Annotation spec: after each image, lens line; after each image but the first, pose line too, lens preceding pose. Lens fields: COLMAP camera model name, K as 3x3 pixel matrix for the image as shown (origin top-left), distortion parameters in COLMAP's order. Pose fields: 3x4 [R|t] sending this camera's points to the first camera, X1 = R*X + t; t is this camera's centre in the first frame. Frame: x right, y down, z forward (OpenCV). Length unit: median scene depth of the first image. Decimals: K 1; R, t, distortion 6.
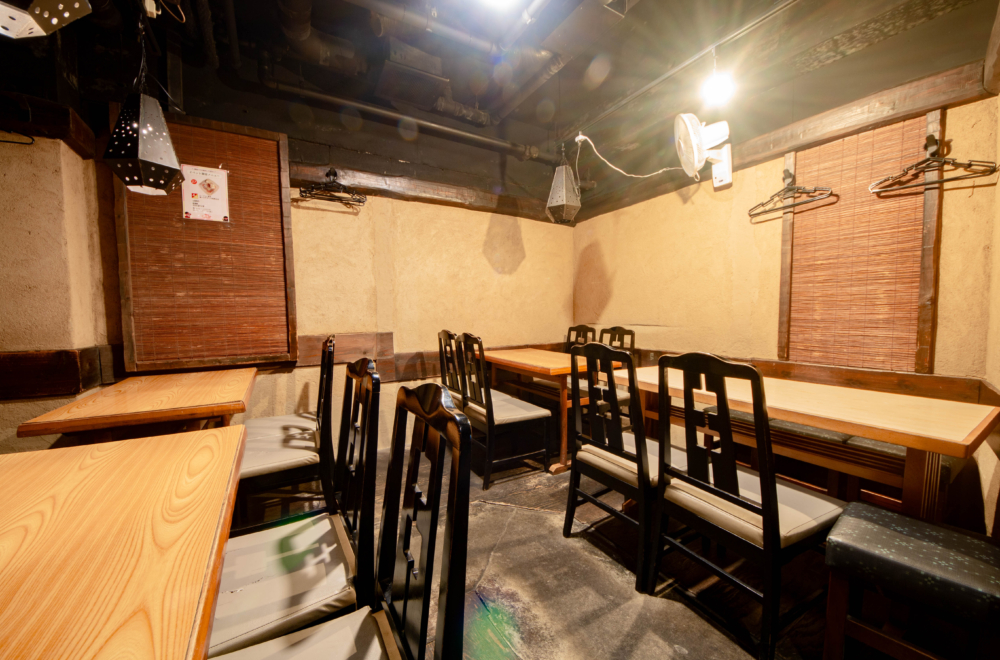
lens RADIAL K [[367.3, 0, 499.6], [0, 367.3, 335.8], [0, 0, 1]] dist [0.002029, -0.000200]
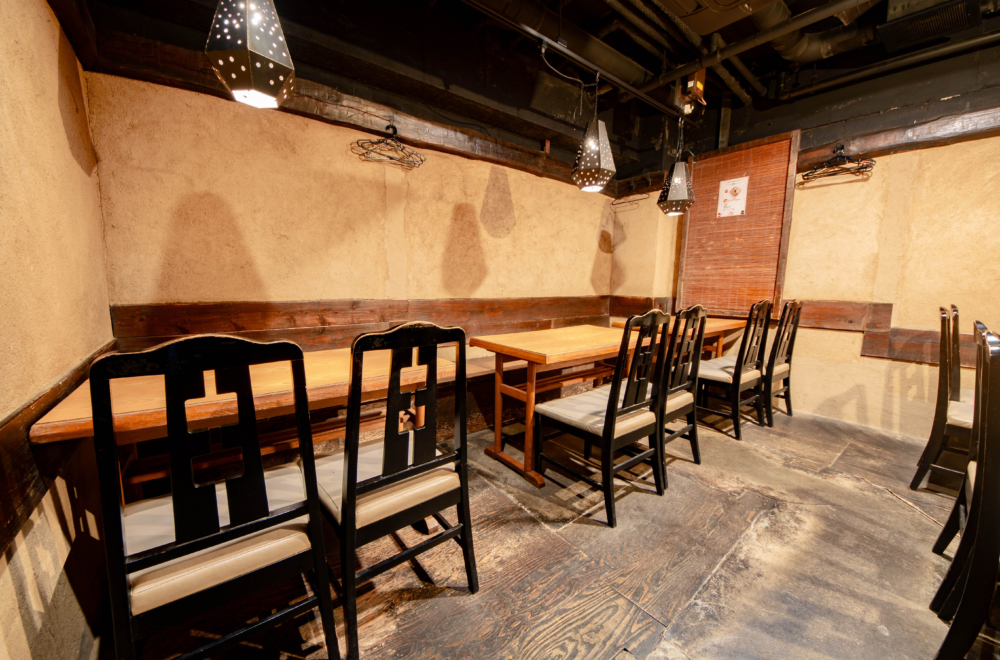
lens RADIAL K [[367.3, 0, 502.0], [0, 367.3, 329.4], [0, 0, 1]] dist [0.002029, -0.000200]
pose [[0.145297, 0.146861, -0.978428, 0.524074], [-0.068632, 0.988036, 0.138111, -0.006565], [0.987005, 0.047085, 0.153638, -0.094503]]
